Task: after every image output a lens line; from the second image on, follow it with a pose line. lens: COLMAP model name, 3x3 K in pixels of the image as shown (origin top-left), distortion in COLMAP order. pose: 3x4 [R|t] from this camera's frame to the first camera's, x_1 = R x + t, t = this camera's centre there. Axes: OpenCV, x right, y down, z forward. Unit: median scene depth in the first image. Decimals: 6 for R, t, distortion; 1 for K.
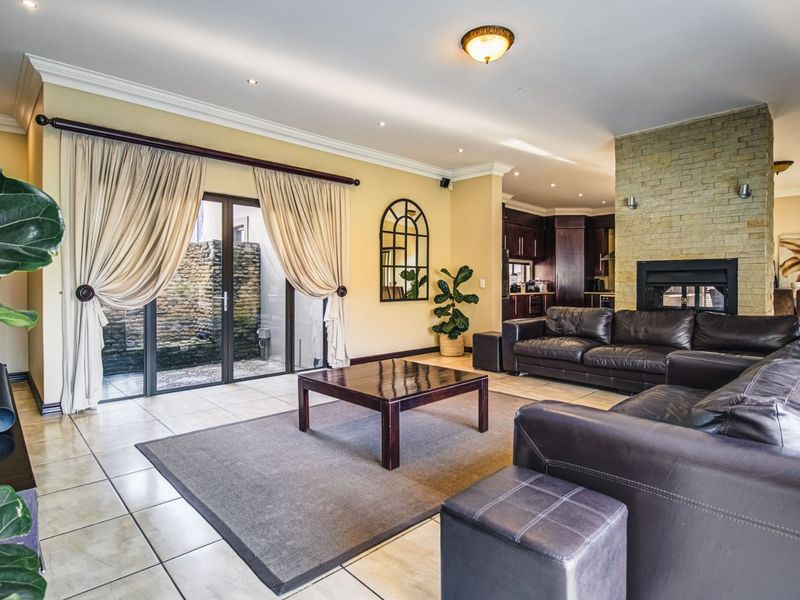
lens RADIAL K [[444.8, 0, 402.9], [0, 444.8, 285.5], [0, 0, 1]] dist [-0.005022, -0.001815]
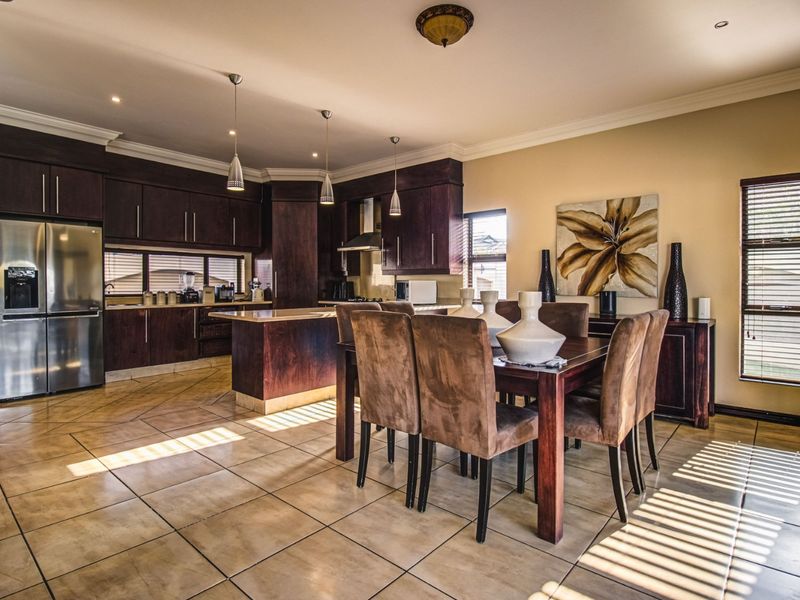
lens RADIAL K [[440.0, 0, 399.7], [0, 440.0, 280.5], [0, 0, 1]] dist [-0.003808, -0.001388]
pose [[0.995317, -0.001077, 0.096664, 0.777790], [0.001807, 0.999970, -0.007473, -0.016187], [-0.096653, 0.007613, 0.995289, 0.594325]]
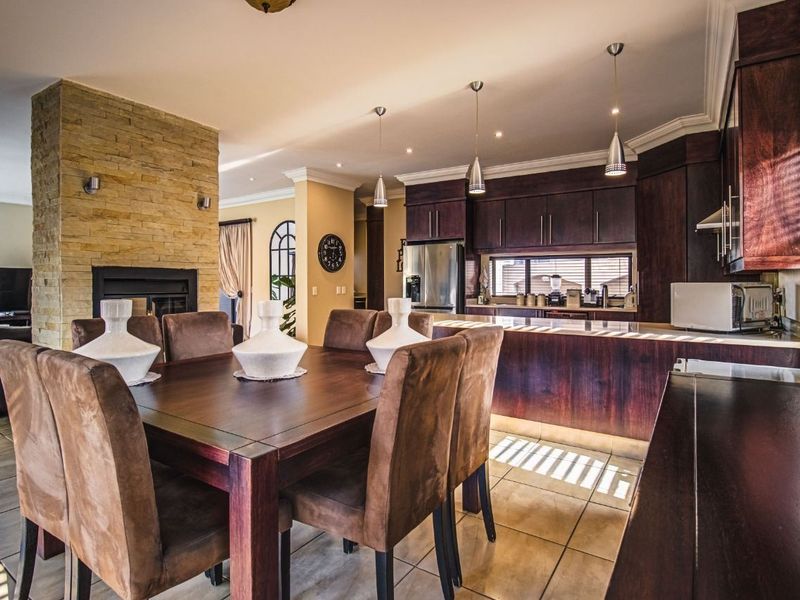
lens RADIAL K [[435.0, 0, 388.8], [0, 435.0, 282.8], [0, 0, 1]] dist [-0.020547, -0.001327]
pose [[0.205473, -0.004750, -0.978651, 1.256393], [-0.002930, 0.999981, -0.005469, -0.019343], [0.978658, 0.003991, 0.205456, 1.056025]]
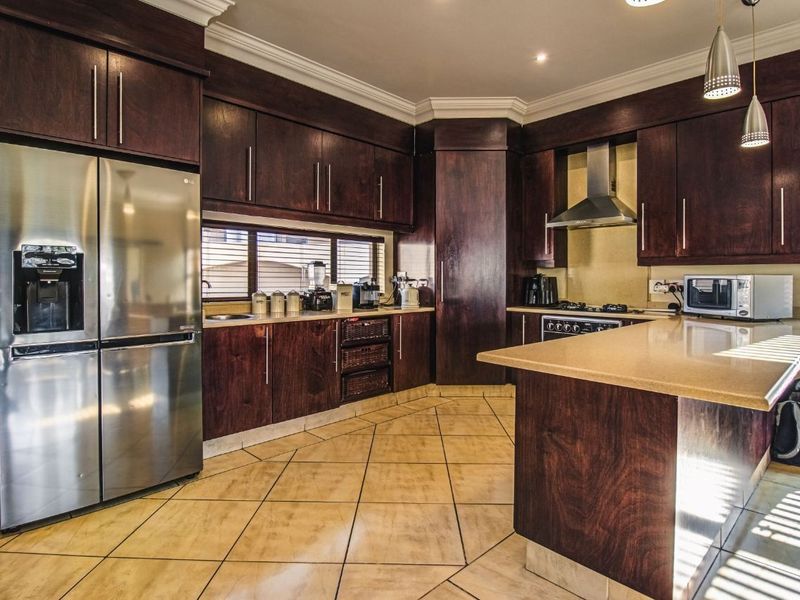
lens RADIAL K [[440.9, 0, 404.7], [0, 440.9, 279.4], [0, 0, 1]] dist [-0.022984, -0.000669]
pose [[0.999911, 0.000610, 0.013343, 0.517770], [-0.000612, 1.000000, 0.000147, -0.018208], [-0.013343, -0.000156, 0.999911, 1.002340]]
